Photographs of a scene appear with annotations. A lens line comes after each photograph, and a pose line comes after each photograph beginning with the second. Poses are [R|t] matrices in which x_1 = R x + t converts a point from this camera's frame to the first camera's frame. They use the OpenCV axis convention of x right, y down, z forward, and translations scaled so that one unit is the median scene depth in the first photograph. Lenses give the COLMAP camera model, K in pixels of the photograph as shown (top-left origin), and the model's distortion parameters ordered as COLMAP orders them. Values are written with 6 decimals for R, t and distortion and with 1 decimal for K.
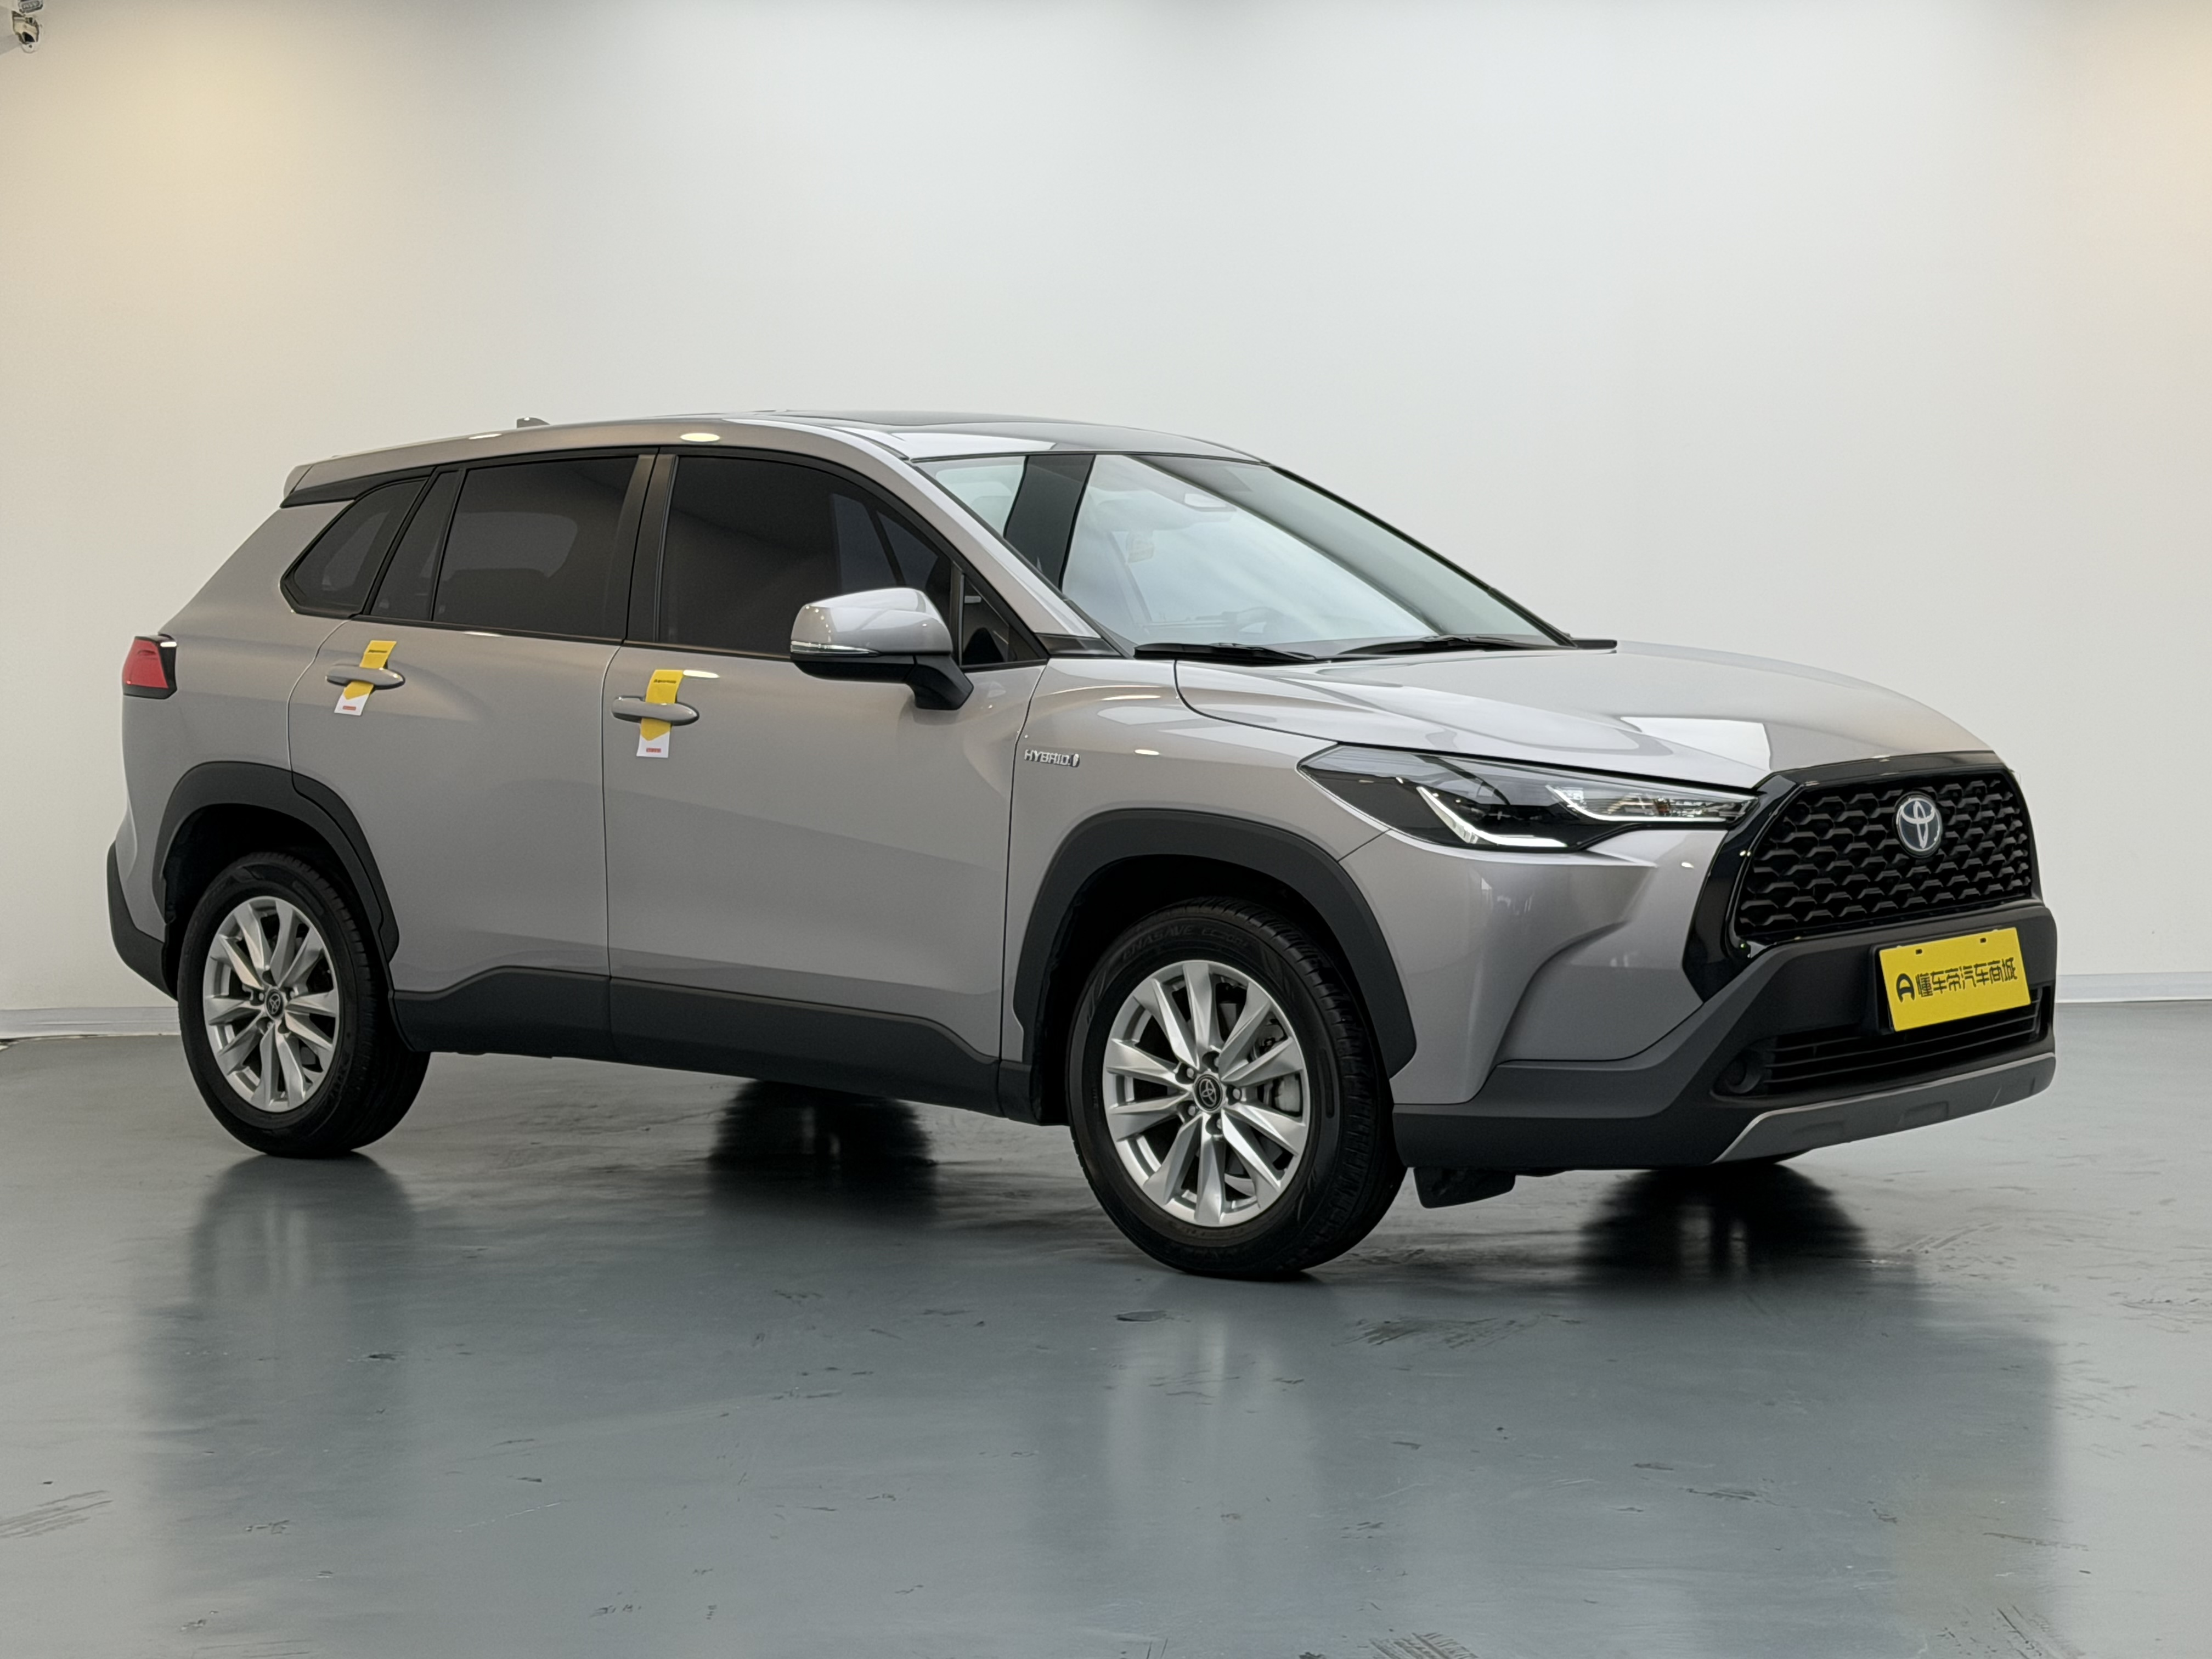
lens RADIAL K [[3943.4, 0, 1106.0], [0, 3943.4, 829.5], [0, 0, 1]] dist [0.000139, -0.015480]
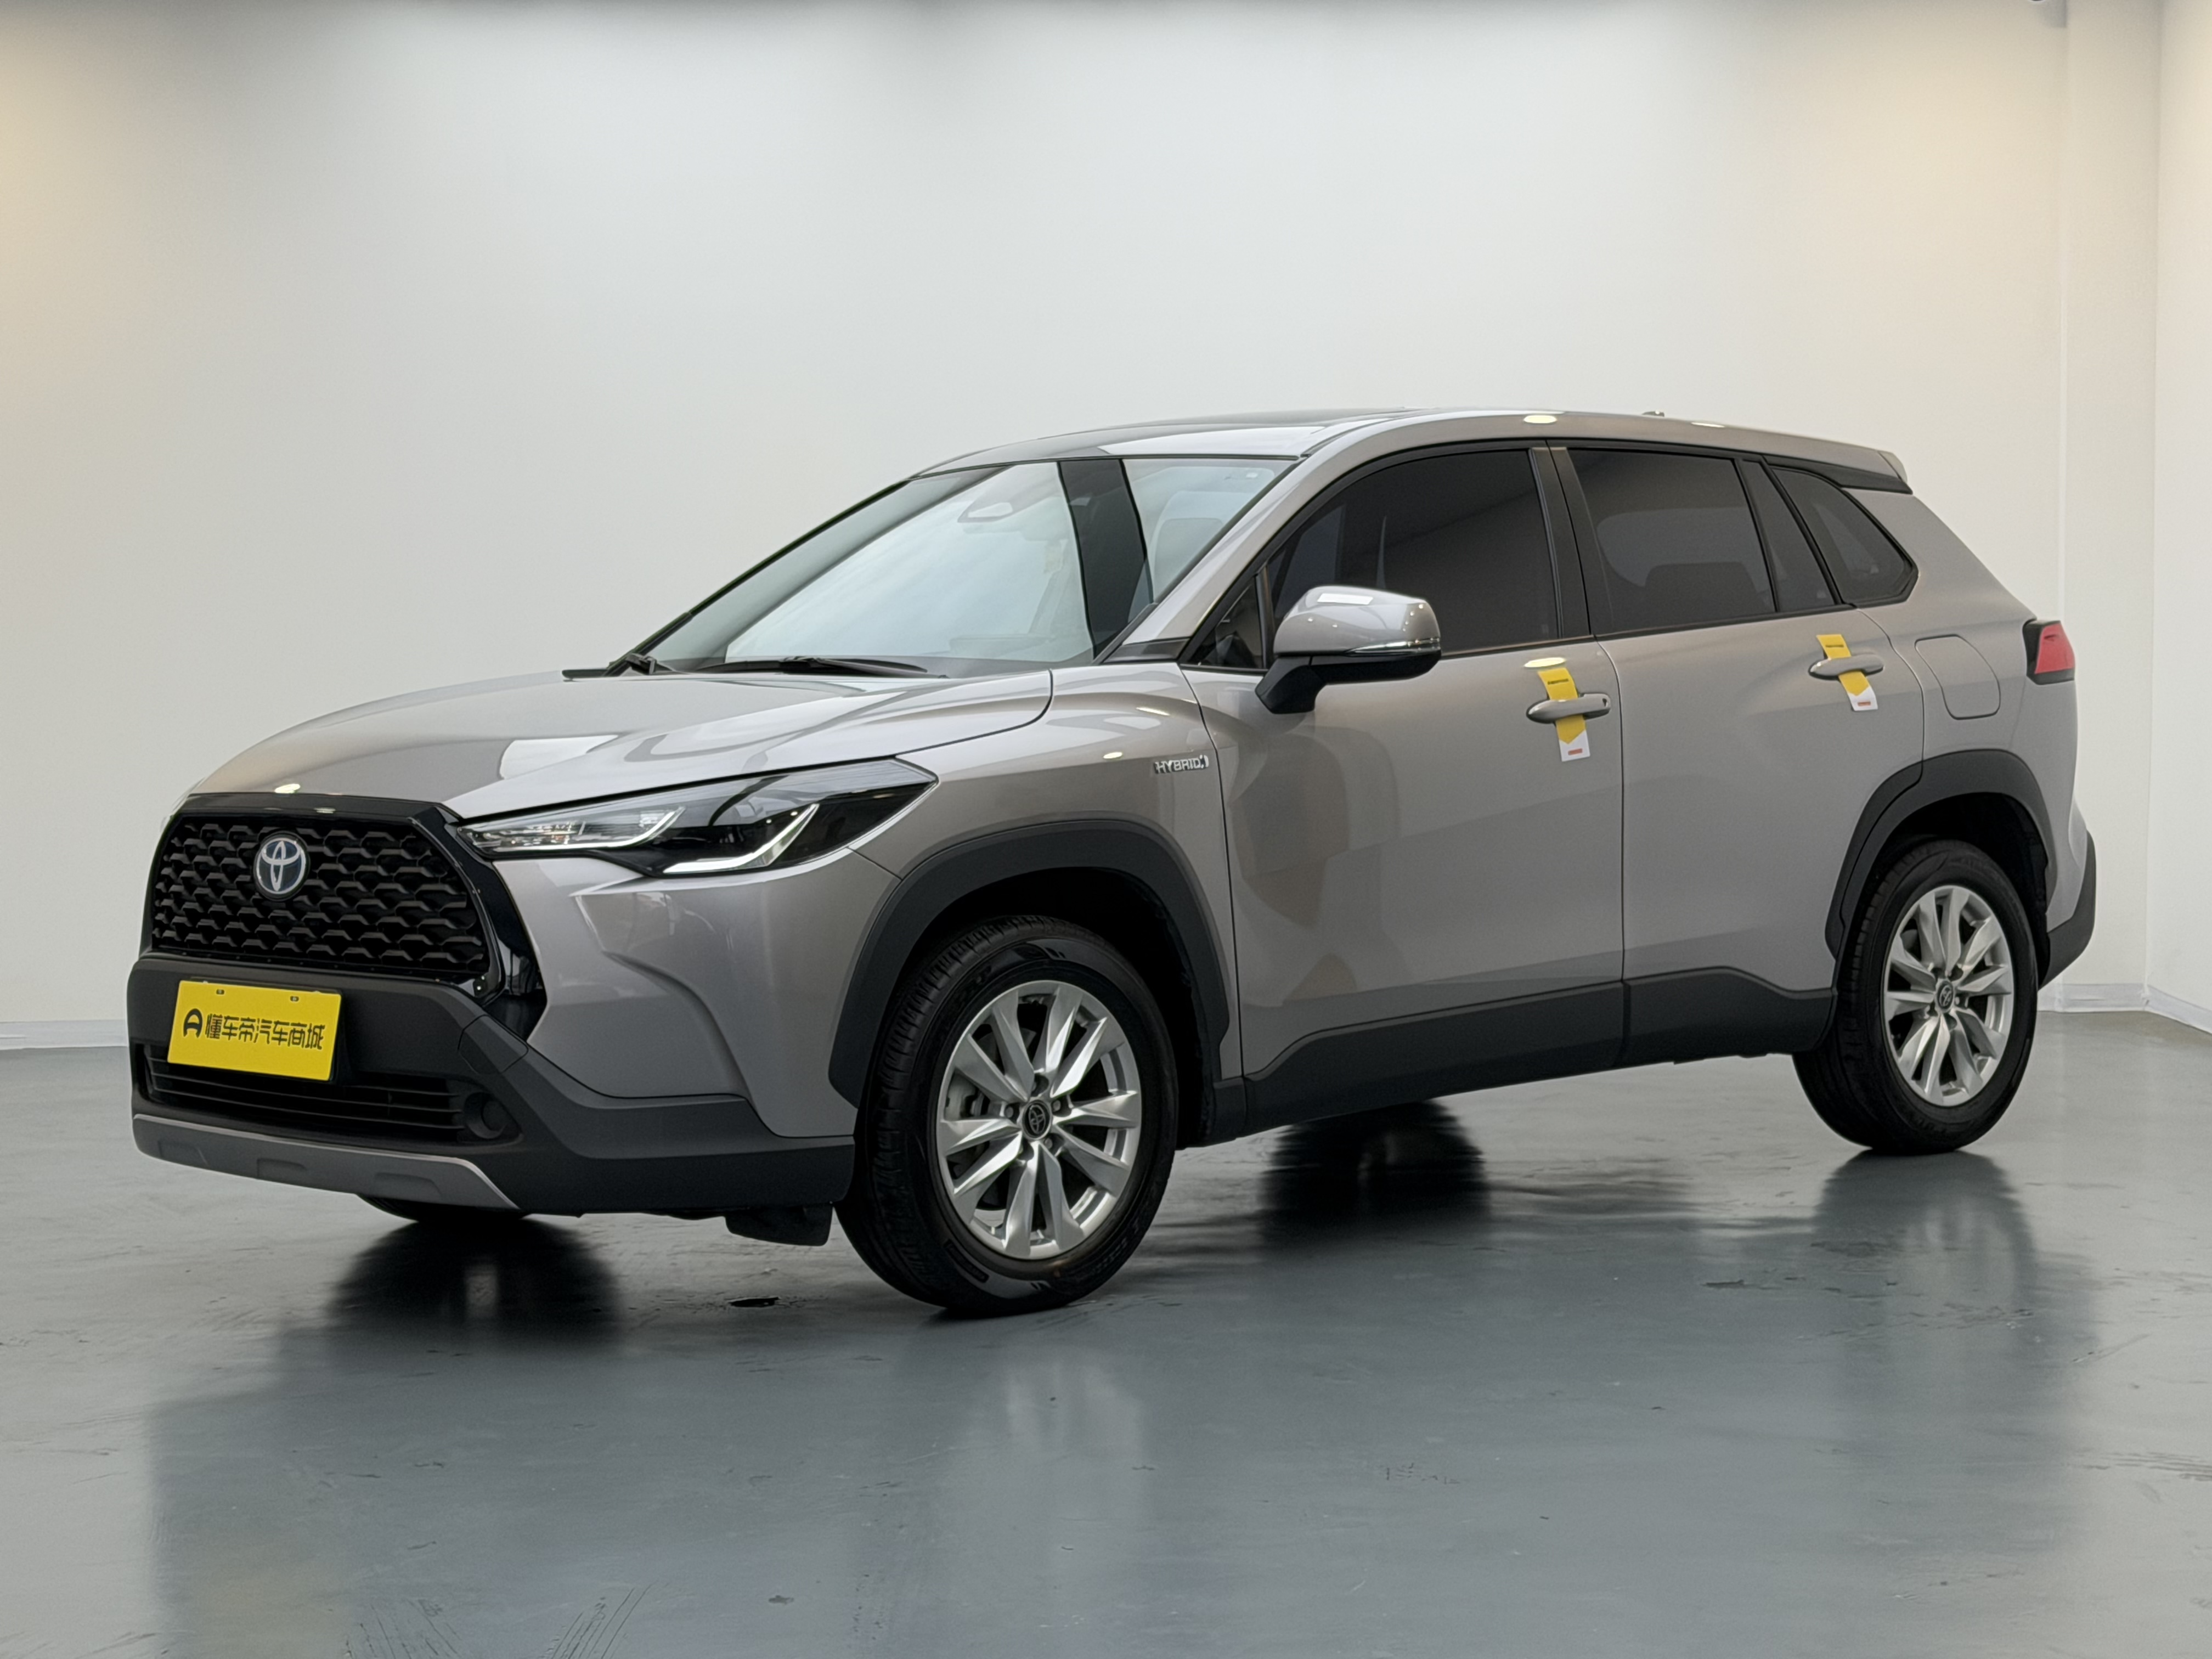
lens RADIAL K [[4048.3, 0, 1106.0], [0, 4048.3, 829.5], [0, 0, 1]] dist [-0.007813, -0.020523]
pose [[-0.063331, 0.071131, -0.995454, 1.177129], [-0.048103, 0.996080, 0.074236, -0.093063], [0.996833, 0.052586, -0.059661, 1.269220]]
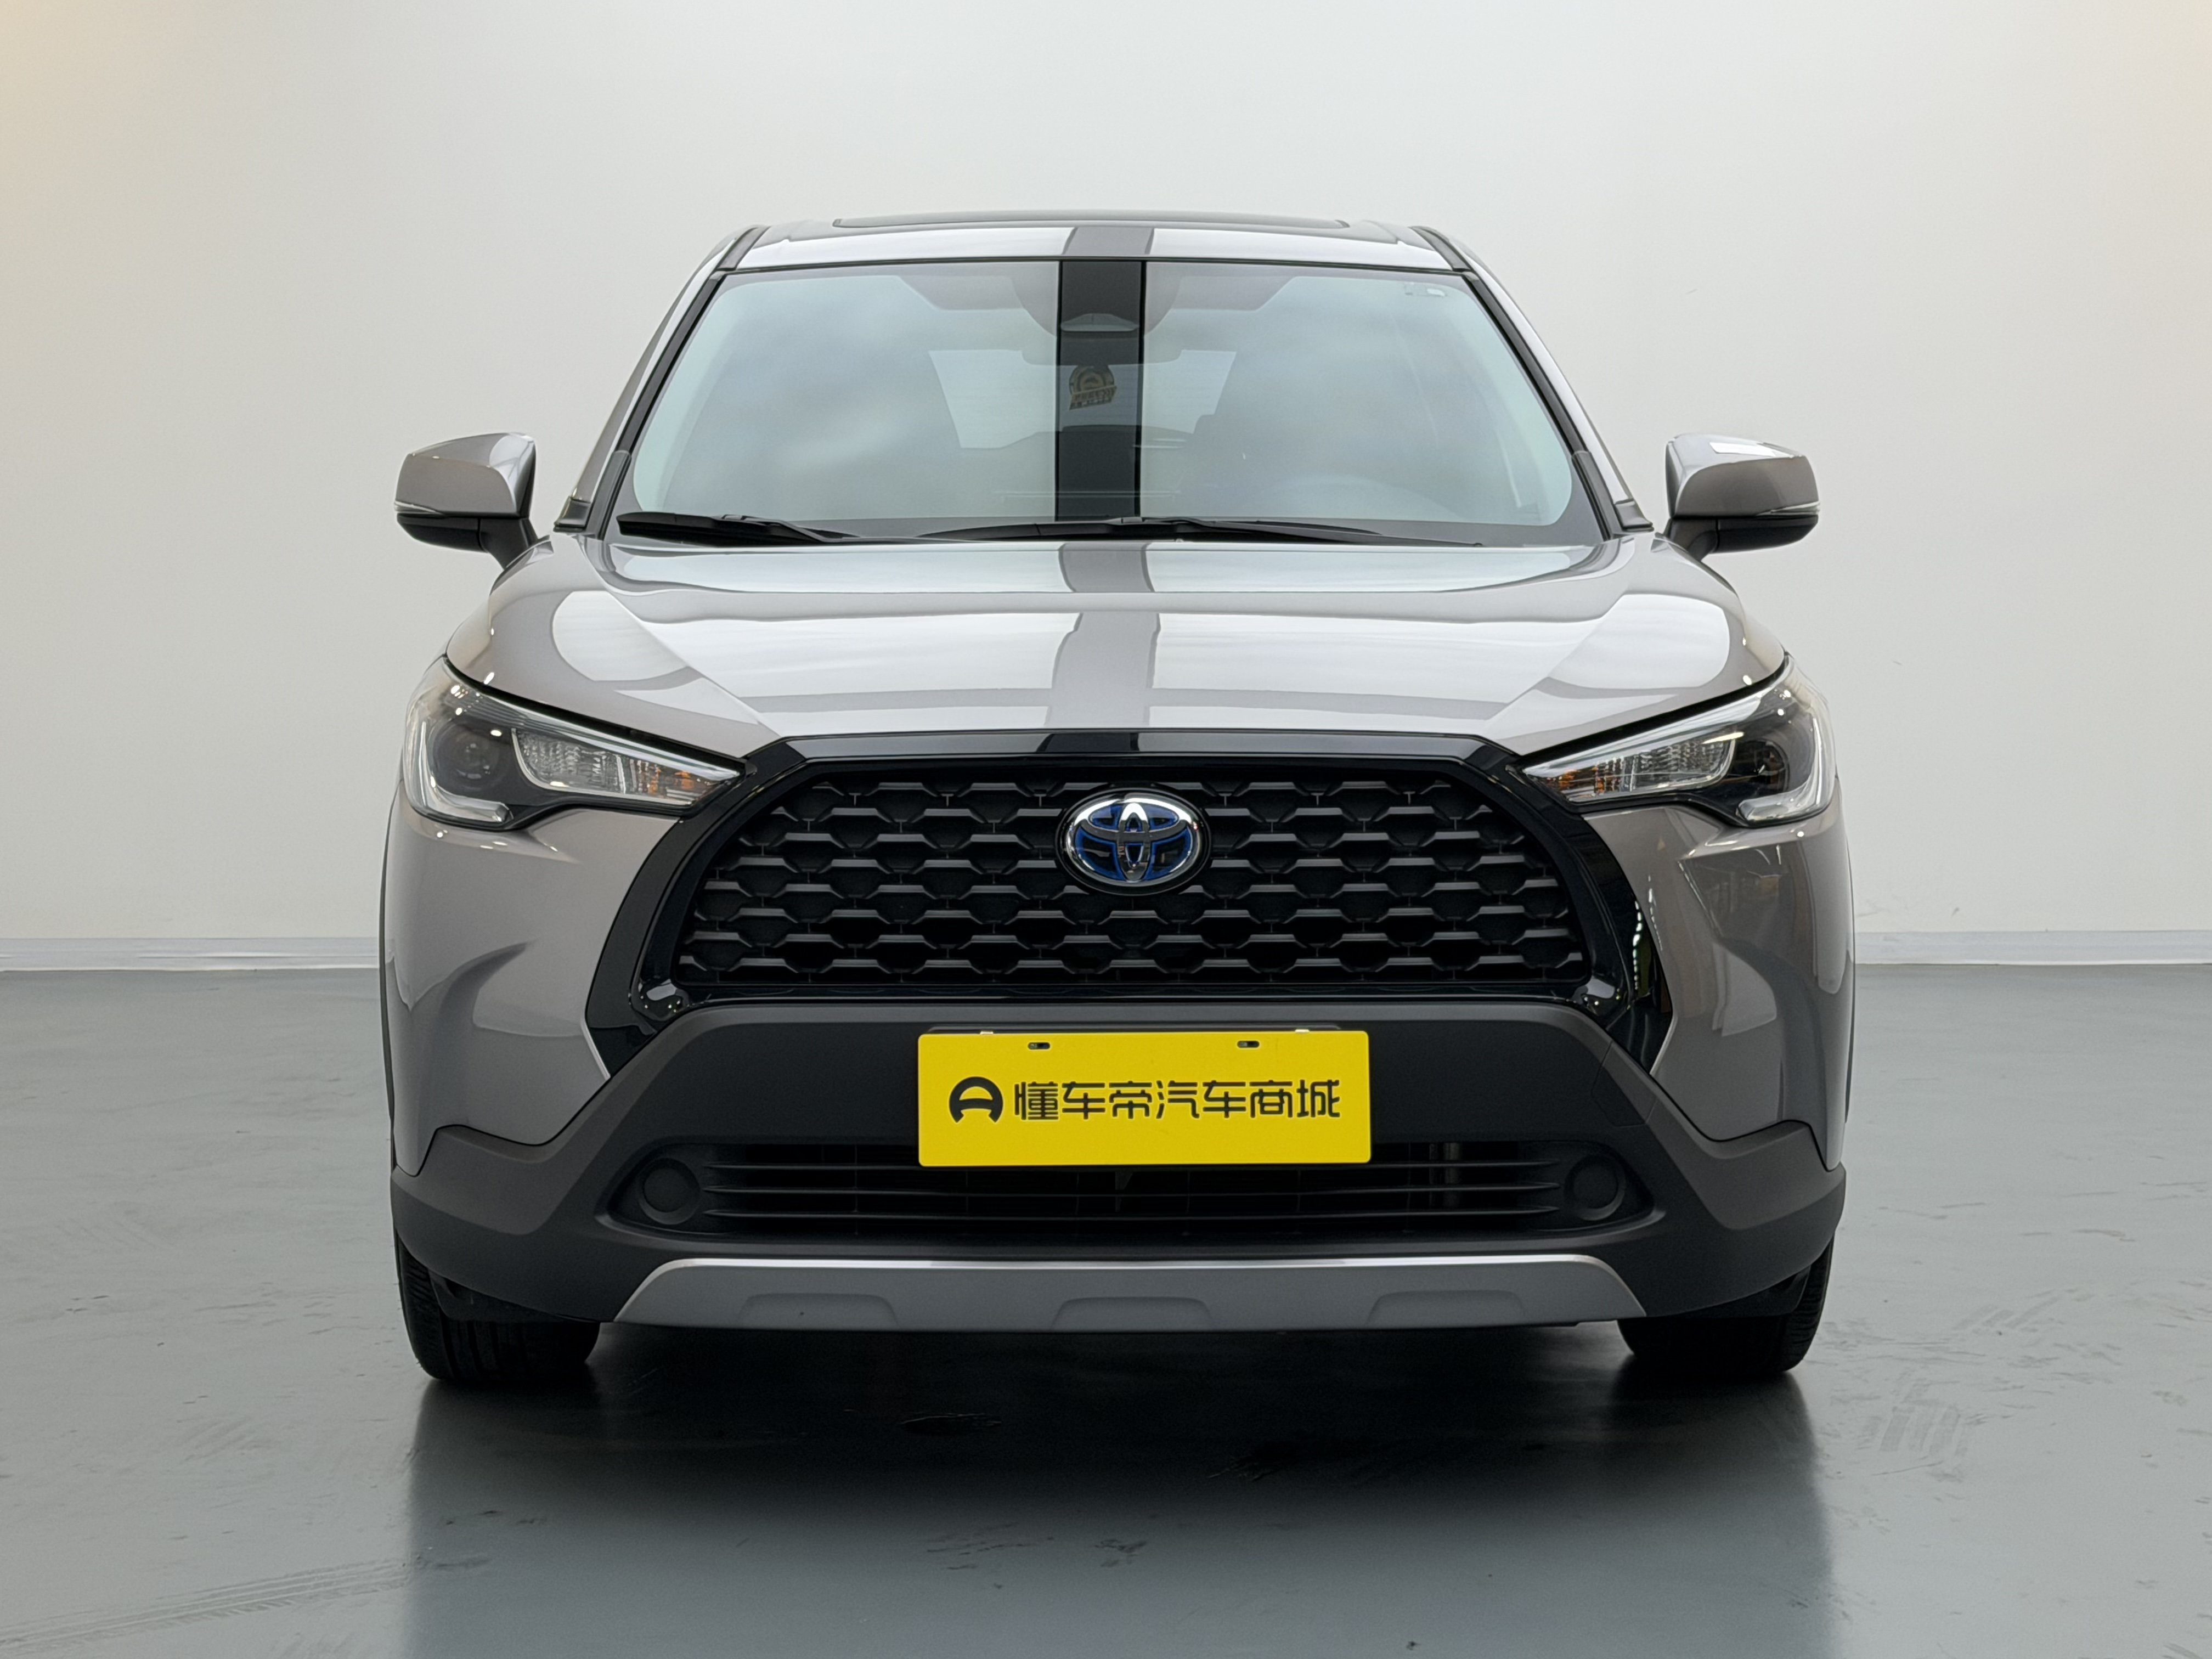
lens RADIAL K [[3943.4, 0, 1106.0], [0, 3943.4, 829.5], [0, 0, 1]] dist [0.000139, -0.015480]
pose [[0.645477, 0.087488, -0.758752, 0.673893], [-0.054080, 0.996160, 0.068856, -0.045447], [0.761863, -0.003411, 0.647730, 0.606420]]
